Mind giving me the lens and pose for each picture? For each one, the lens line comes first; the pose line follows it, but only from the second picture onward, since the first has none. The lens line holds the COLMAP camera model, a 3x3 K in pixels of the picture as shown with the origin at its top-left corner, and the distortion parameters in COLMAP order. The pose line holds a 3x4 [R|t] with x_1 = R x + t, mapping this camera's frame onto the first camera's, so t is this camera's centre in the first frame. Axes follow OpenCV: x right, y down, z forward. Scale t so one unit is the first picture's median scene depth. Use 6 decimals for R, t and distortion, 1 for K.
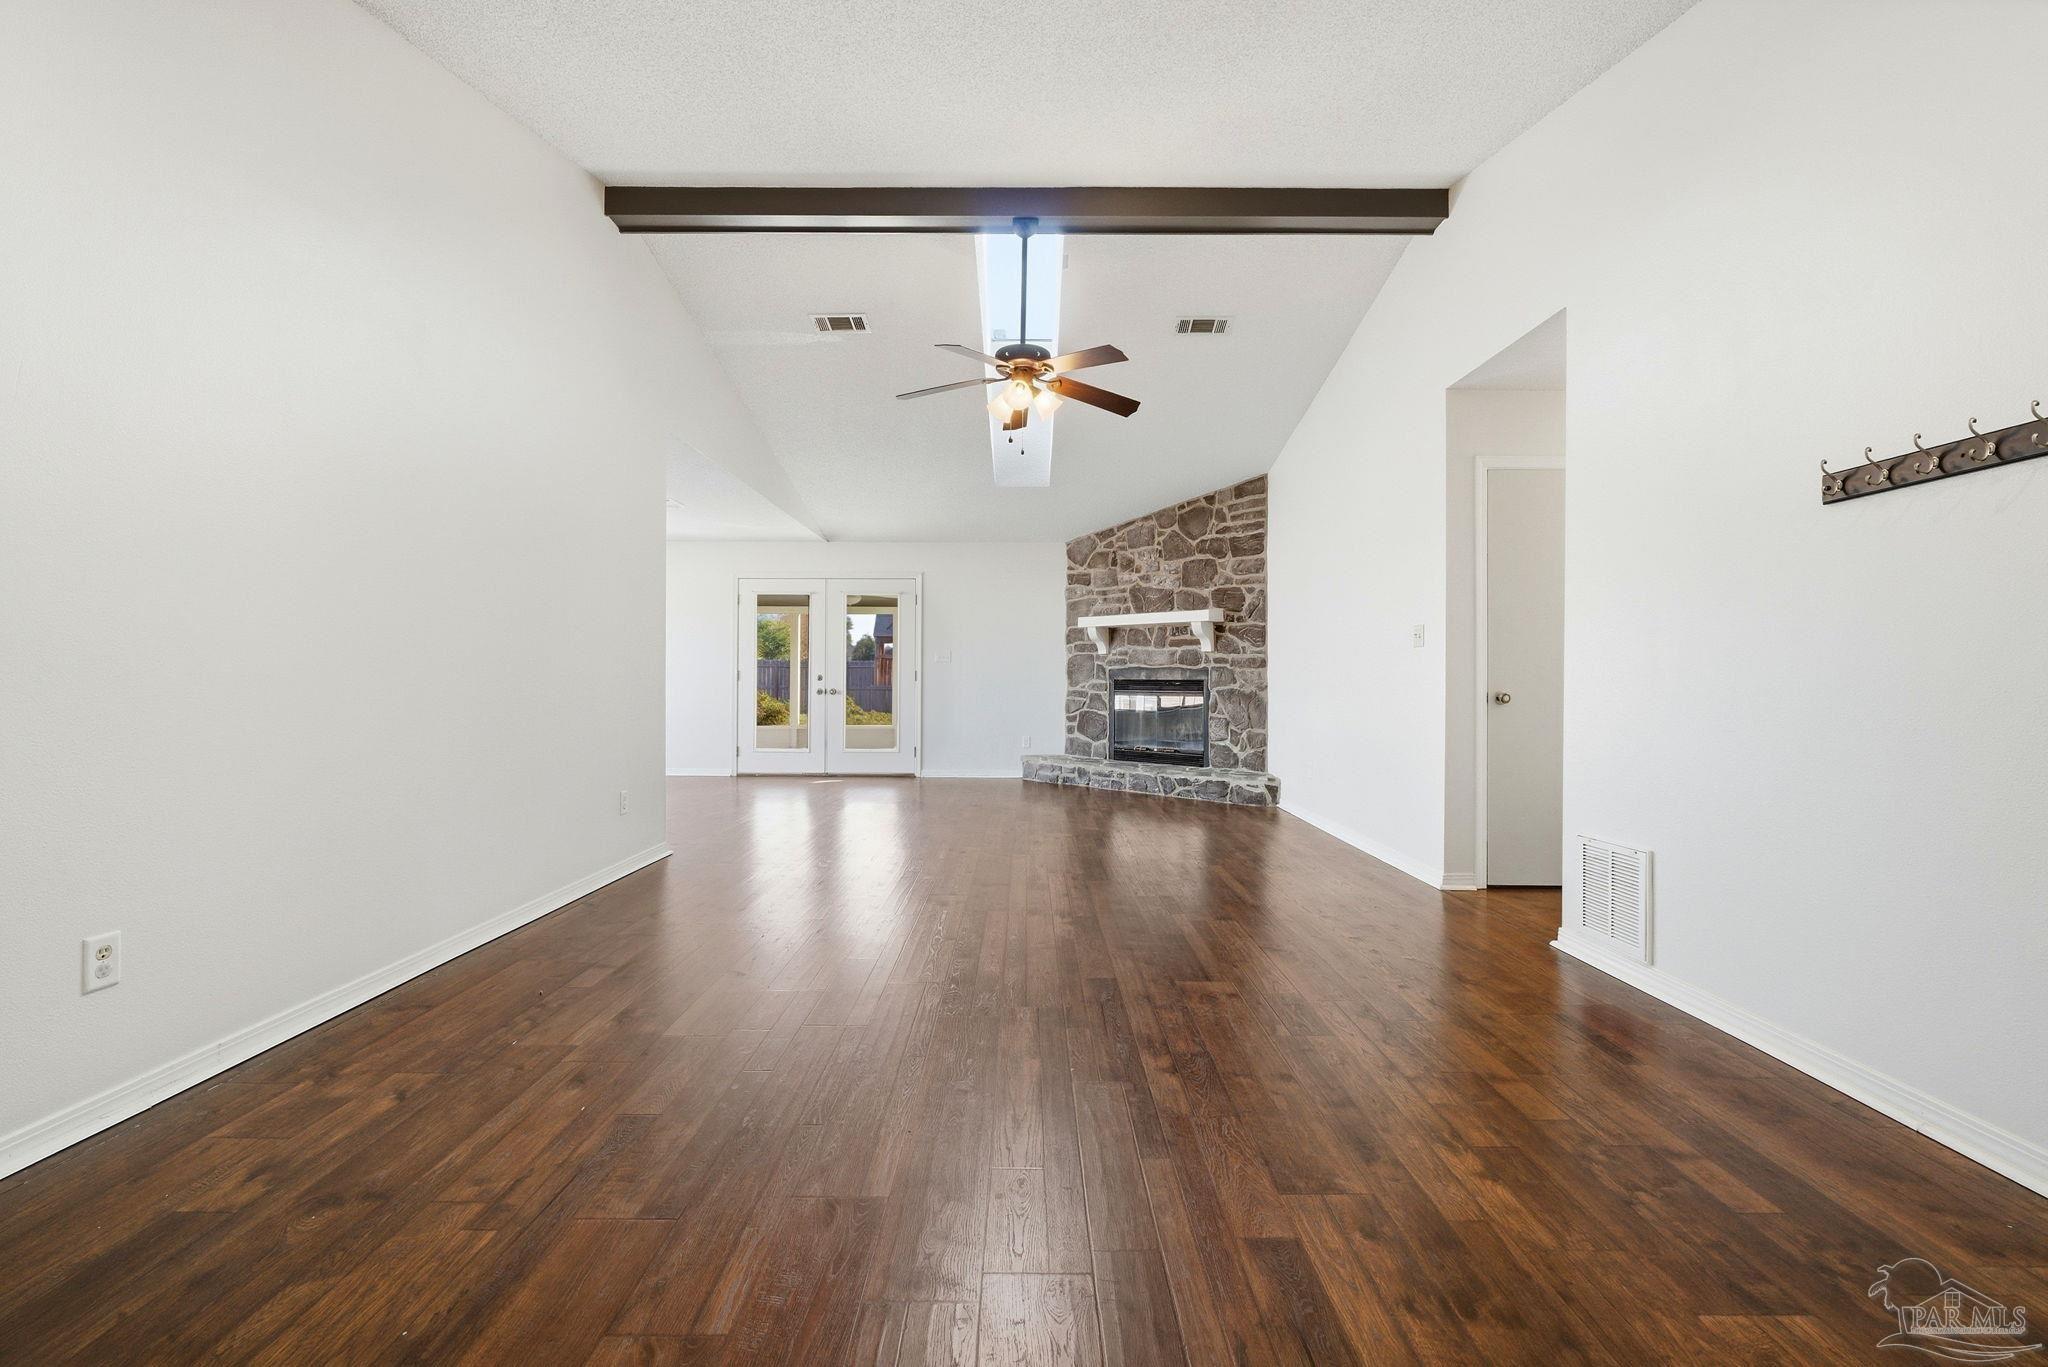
lens RADIAL K [[867.8, 0, 1025.9], [0, 867.8, 676.8], [0, 0, 1]] dist [-0.018665, 0.005752]
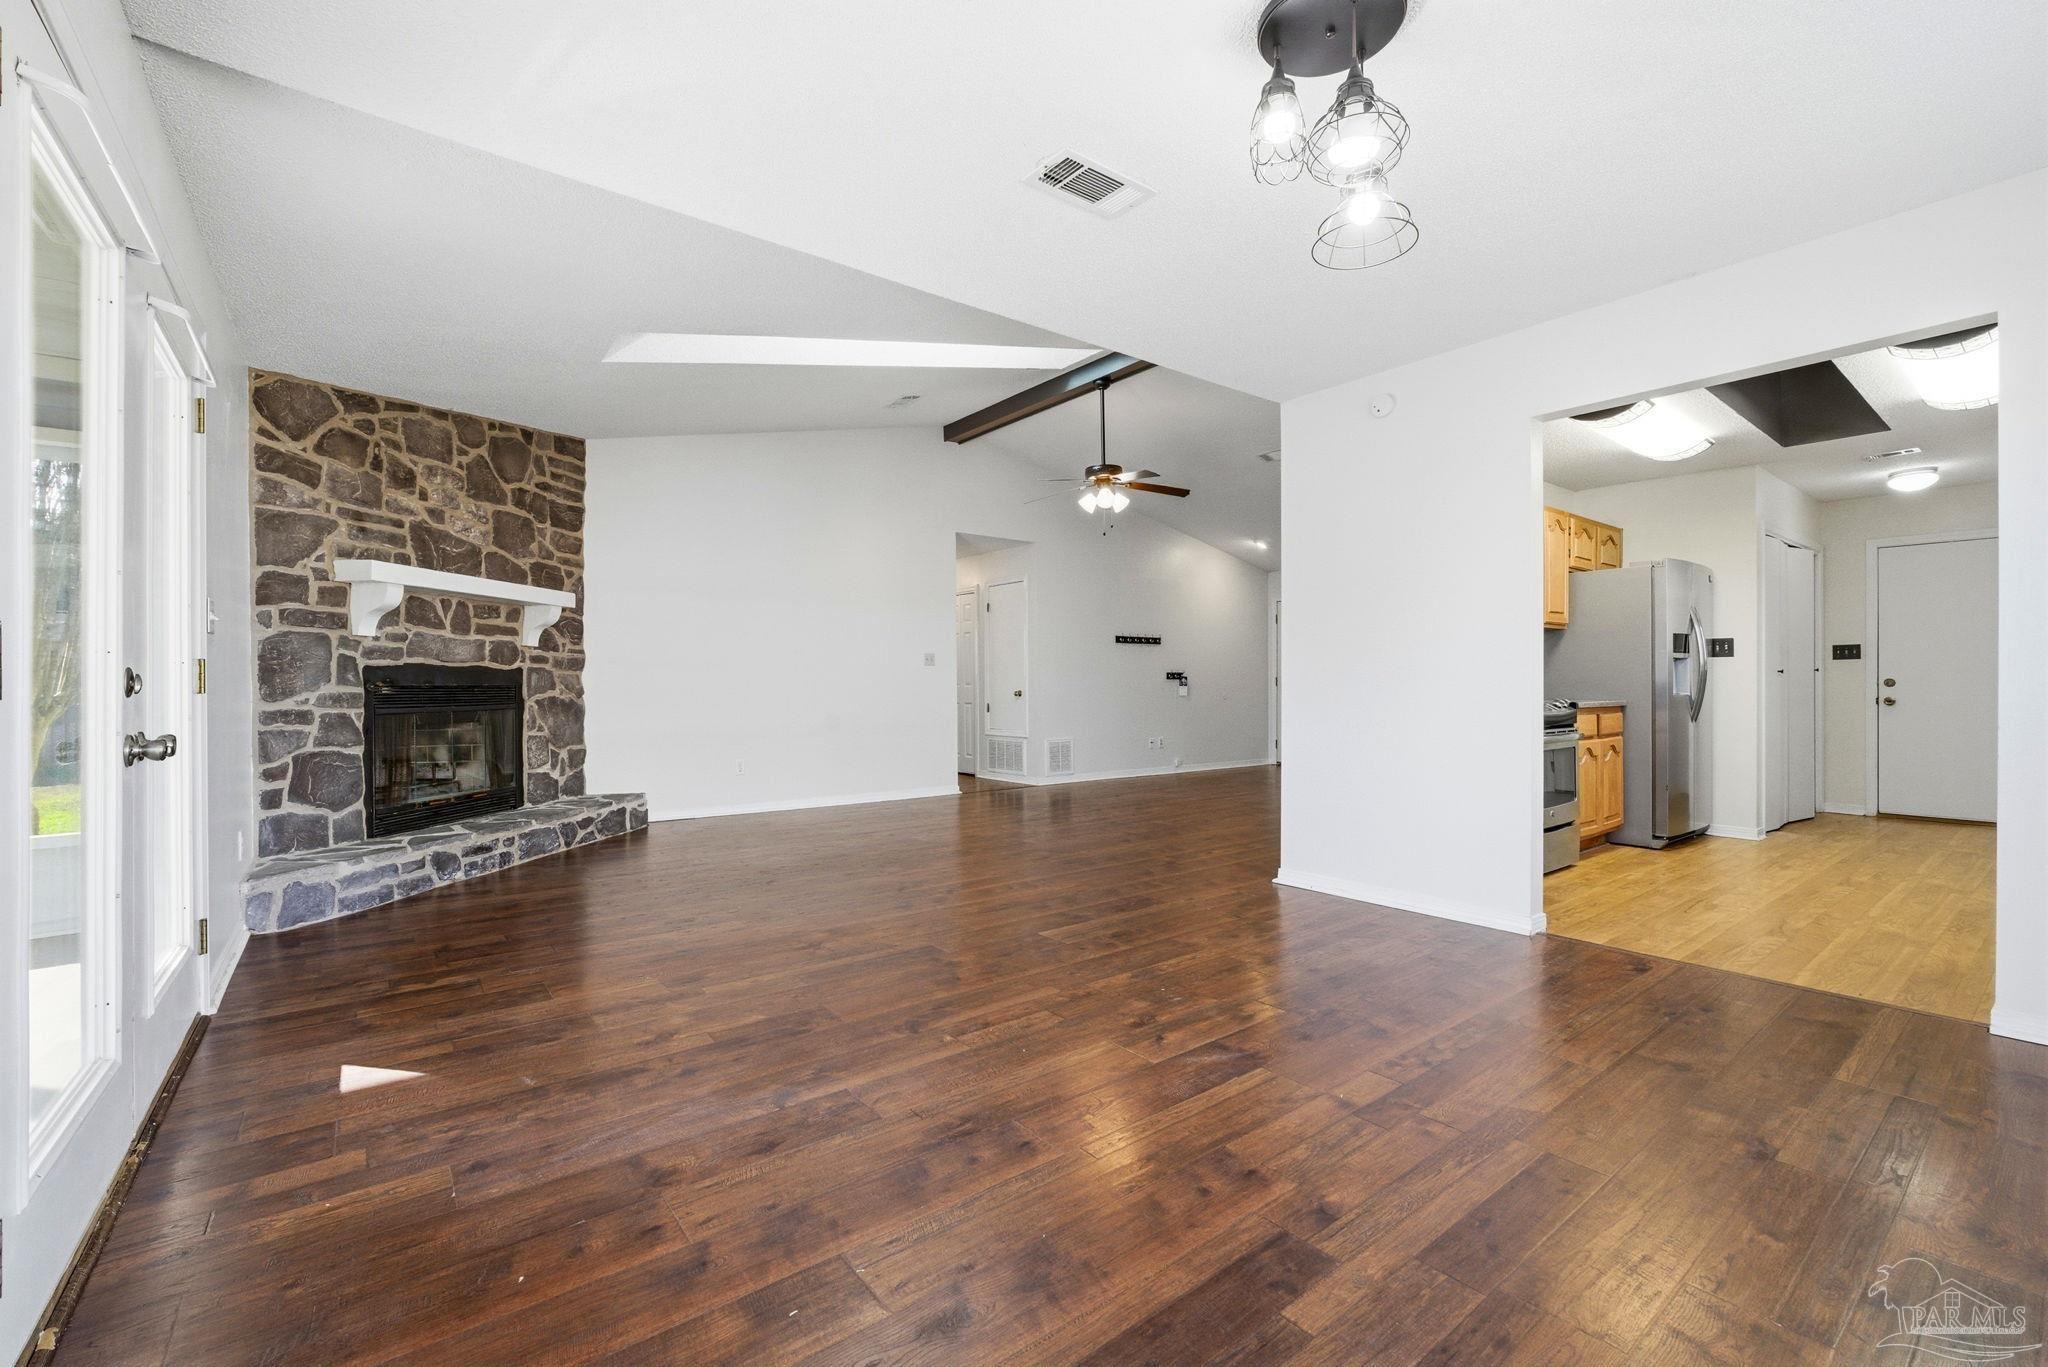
lens RADIAL K [[861.5, 0, 1024.8], [0, 861.5, 684.8], [0, 0, 1]] dist [-0.019134, 0.005480]
pose [[-0.607701, -0.003768, 0.794157, -0.580956], [-0.004233, 0.999990, 0.001506, 0.000347], [-0.794154, -0.002446, -0.607711, 1.055123]]
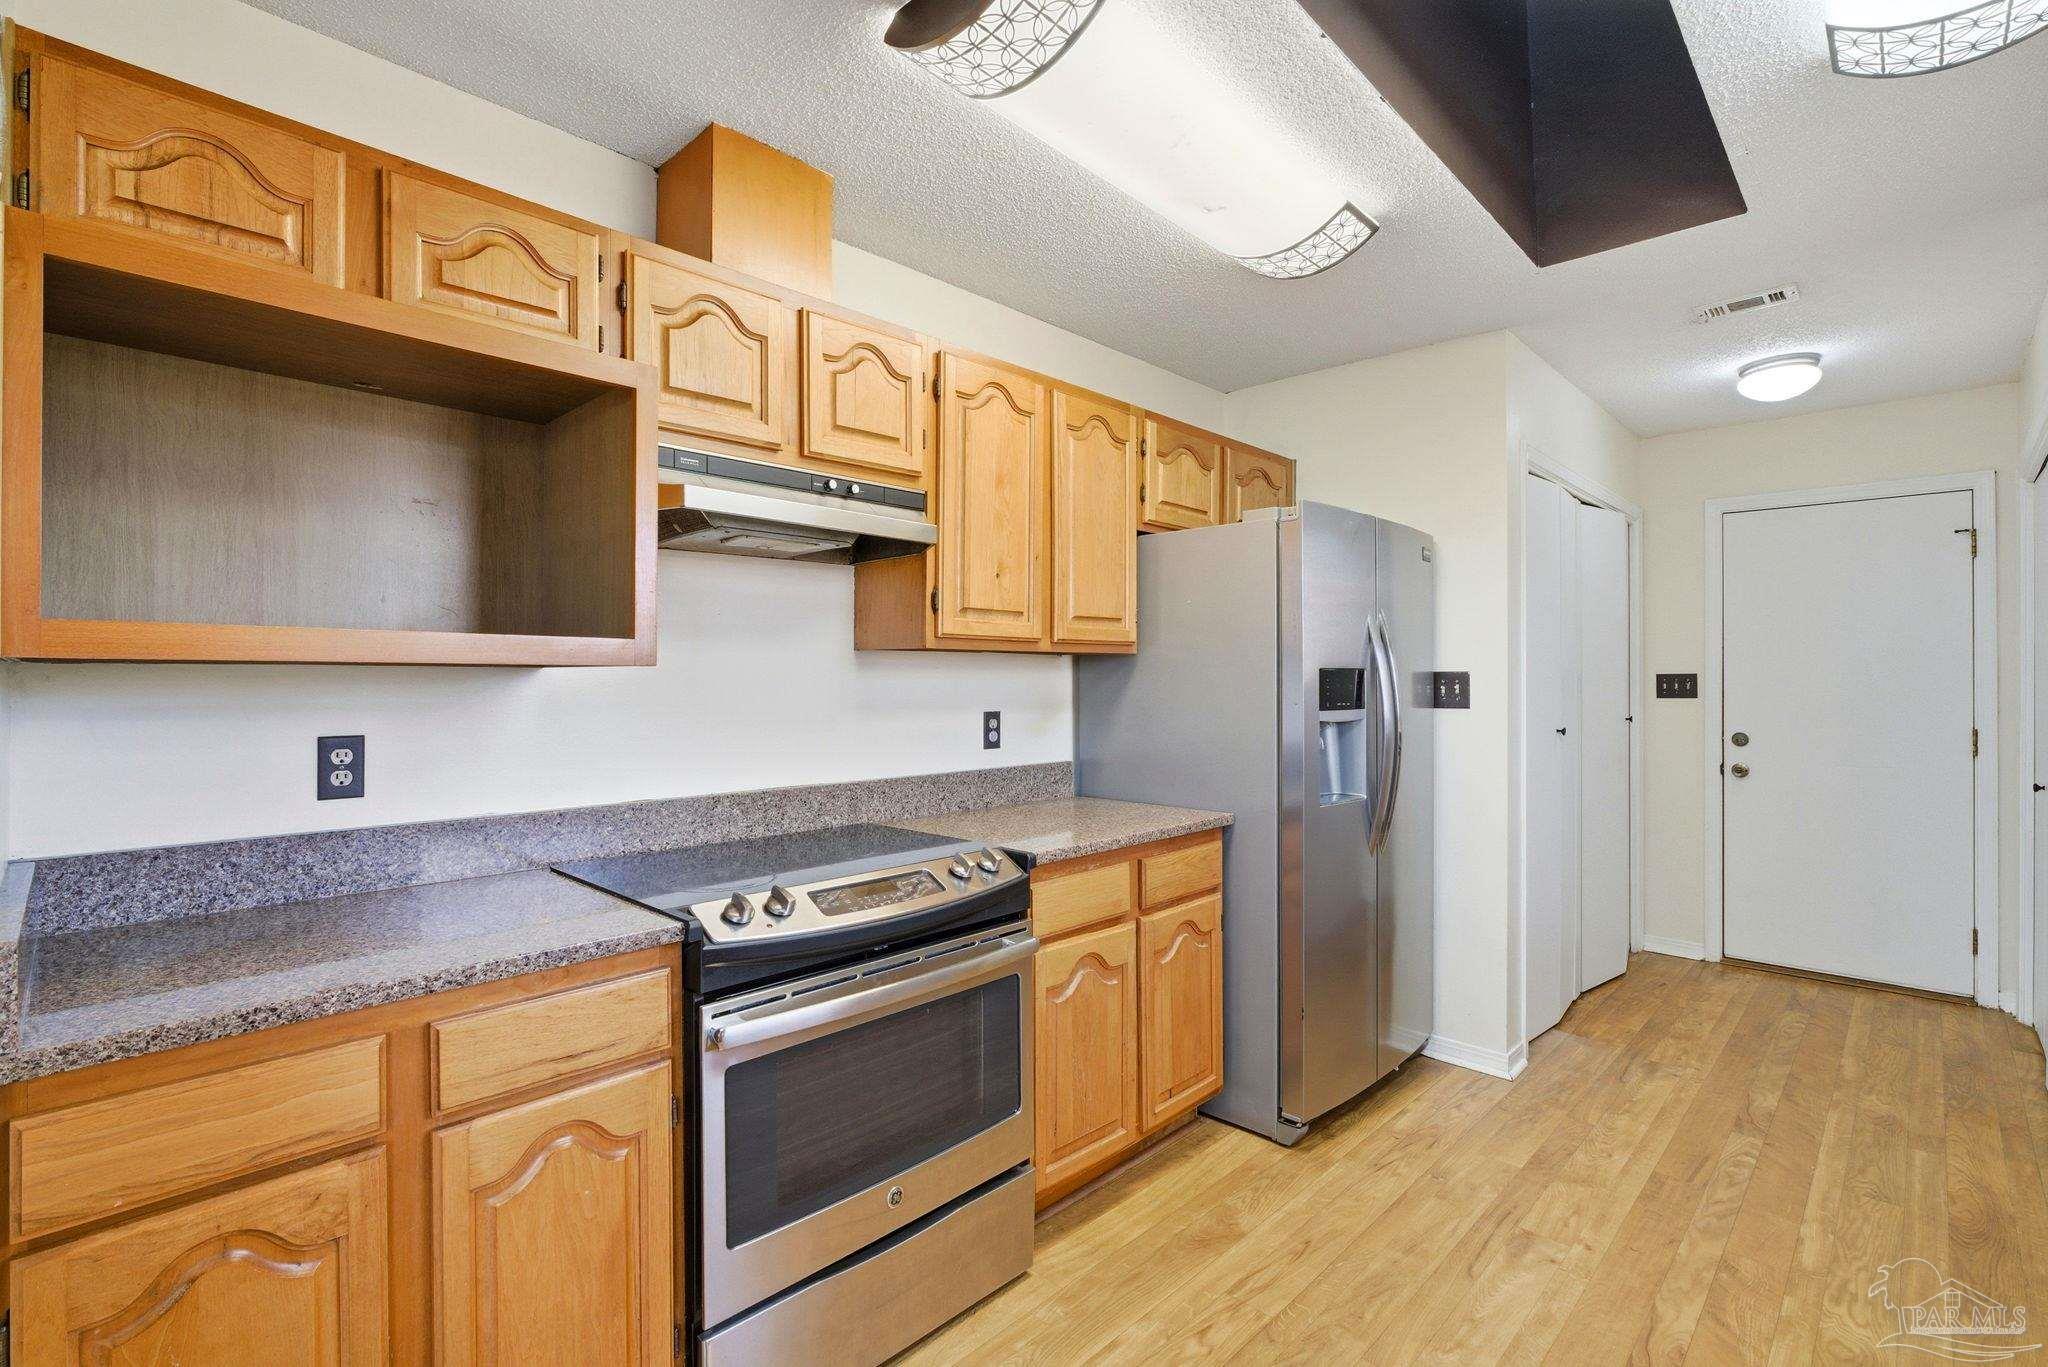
lens RADIAL K [[933.8, 0, 1029.6], [0, 933.8, 673.4], [0, 0, 1]] dist [-0.021378, 0.007267]
pose [[-0.714650, 0.000056, 0.699482, -0.518699], [-0.006076, 0.999962, -0.006288, -0.035041], [-0.699456, -0.008744, -0.714622, 0.574346]]
